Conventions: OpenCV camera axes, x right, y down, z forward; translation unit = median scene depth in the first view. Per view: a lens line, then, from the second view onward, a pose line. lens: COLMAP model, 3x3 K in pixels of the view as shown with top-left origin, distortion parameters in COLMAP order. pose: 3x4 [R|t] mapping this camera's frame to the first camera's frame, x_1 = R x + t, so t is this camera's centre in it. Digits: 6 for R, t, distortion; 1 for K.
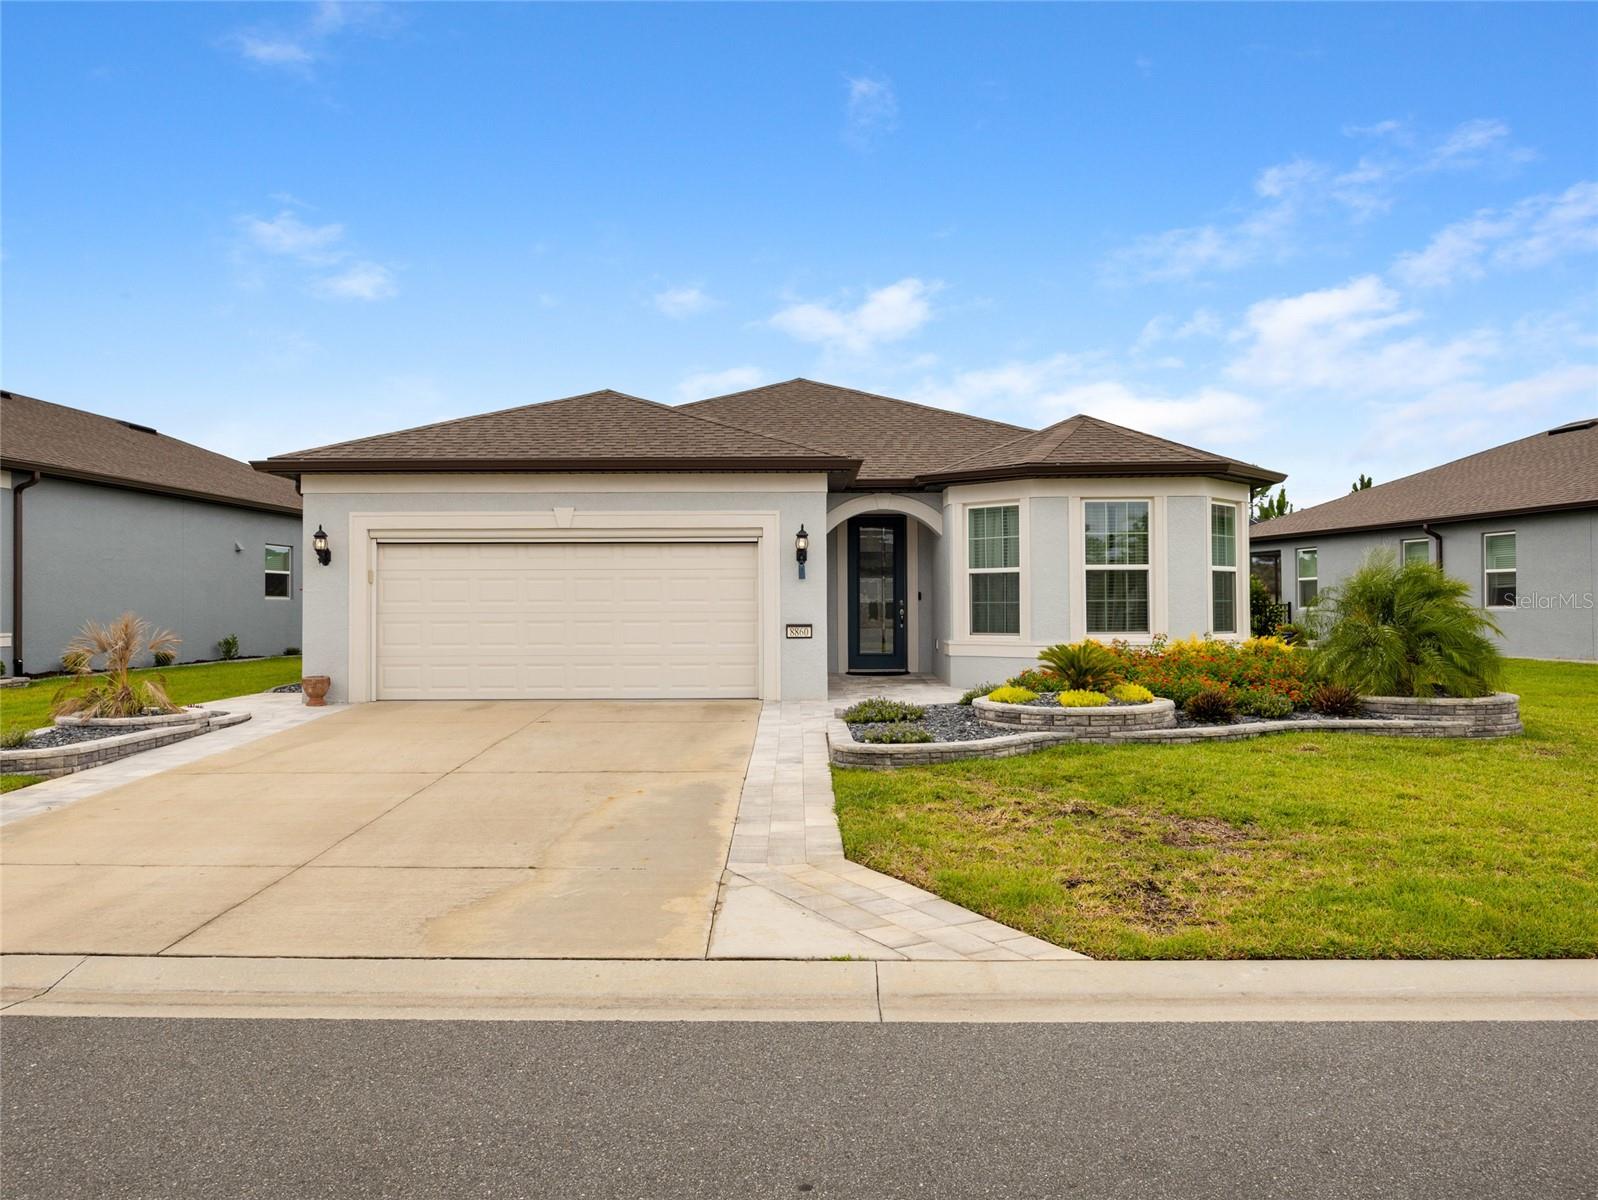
lens RADIAL K [[1169.3, 0, 799.0], [0, 1169.3, 600.0], [0, 0, 1]] dist [0.003167, 0.001098]
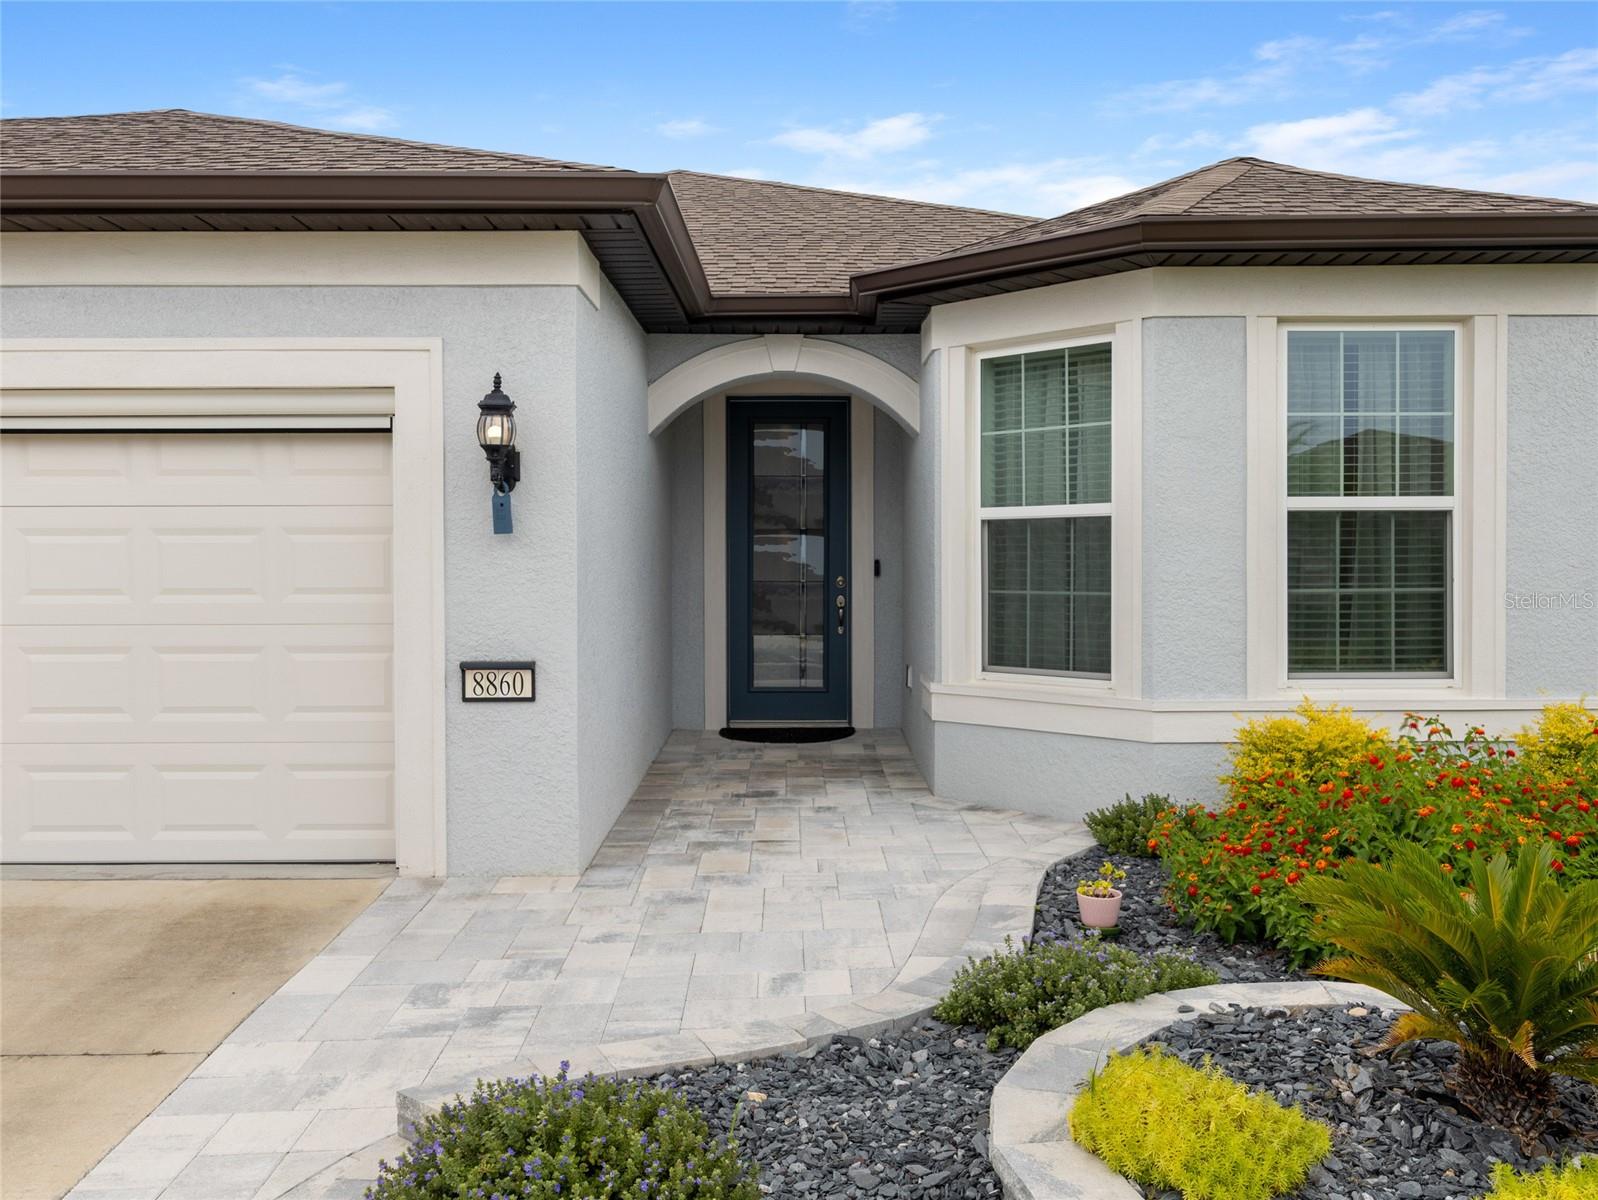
lens RADIAL K [[1311.9, 0, 799.0], [0, 1311.9, 600.0], [0, 0, 1]] dist [-0.005282, -0.000150]
pose [[0.999967, 0.001254, 0.008063, 0.081966], [-0.001536, 0.999380, 0.035175, -0.011230], [-0.008014, -0.035186, 0.999349, 0.568042]]
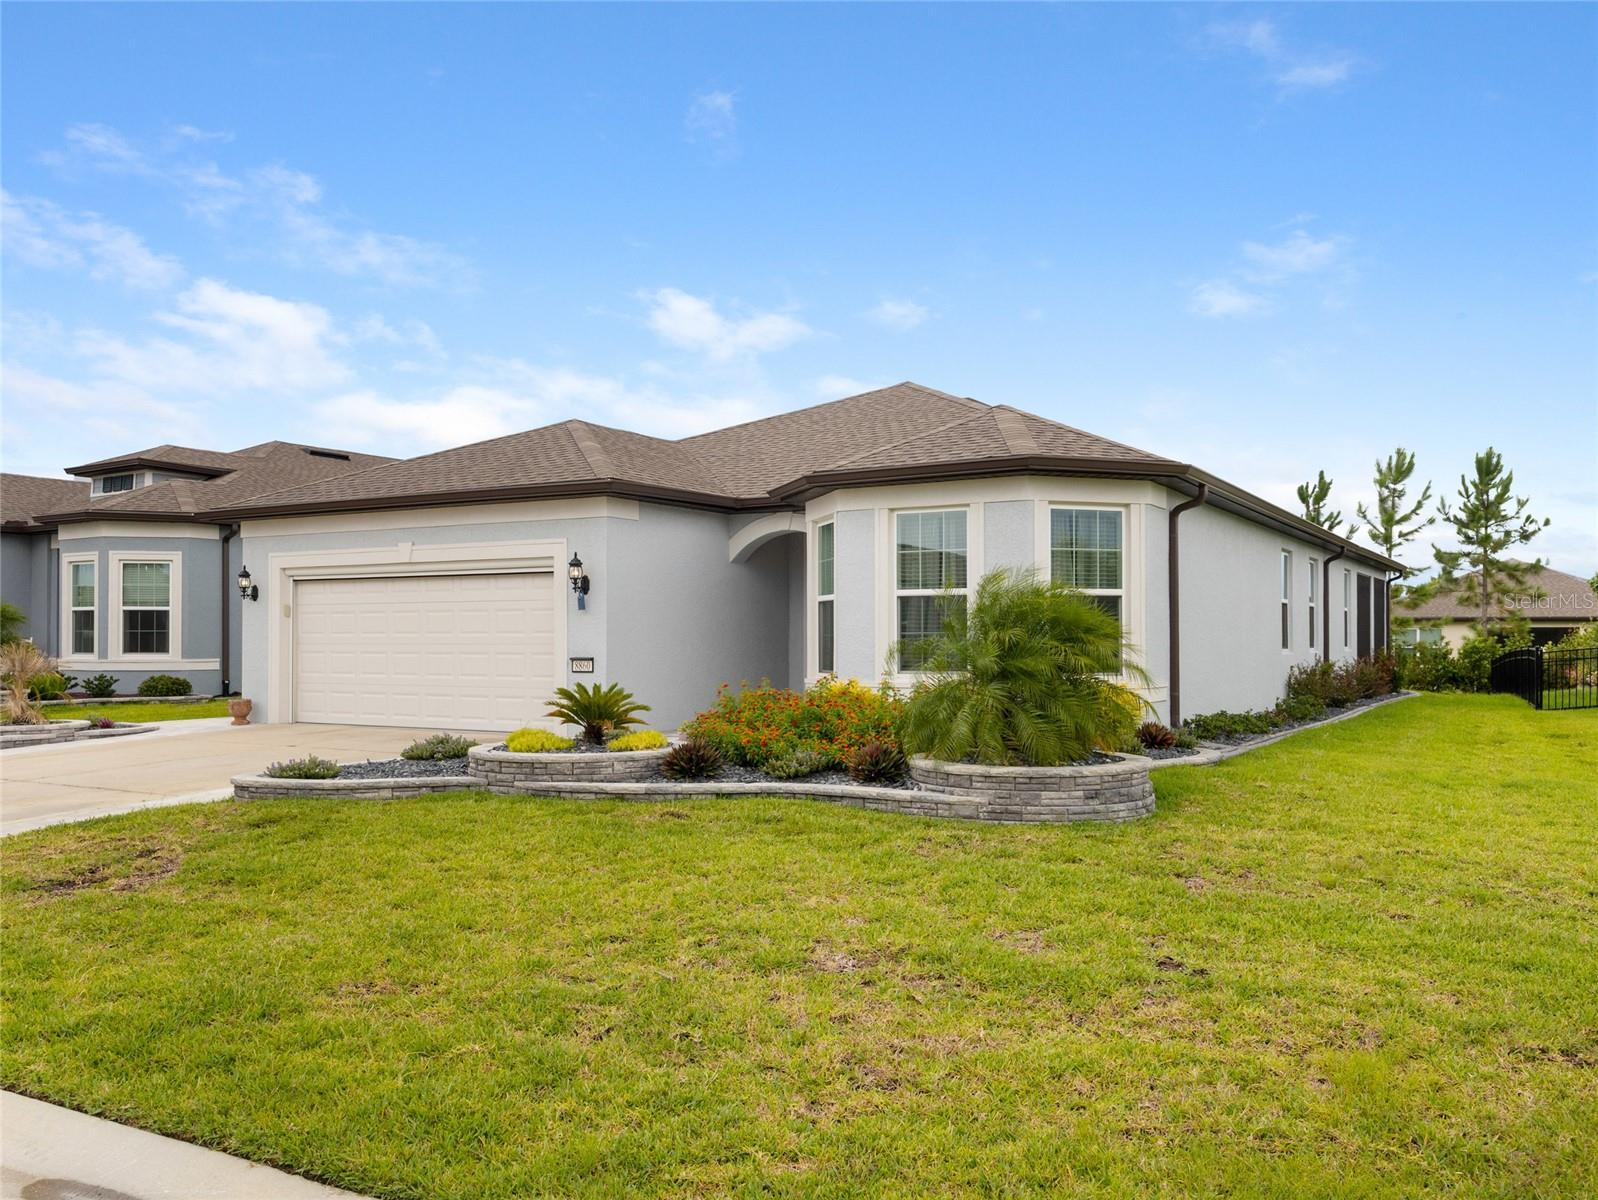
lens RADIAL K [[1311.9, 0, 799.0], [0, 1311.9, 600.0], [0, 0, 1]] dist [-0.005282, -0.000150]
pose [[0.862523, -0.011705, -0.505883, 0.645905], [0.000374, 0.999747, -0.022495, -0.001828], [0.506018, 0.019214, 0.862309, 0.163439]]
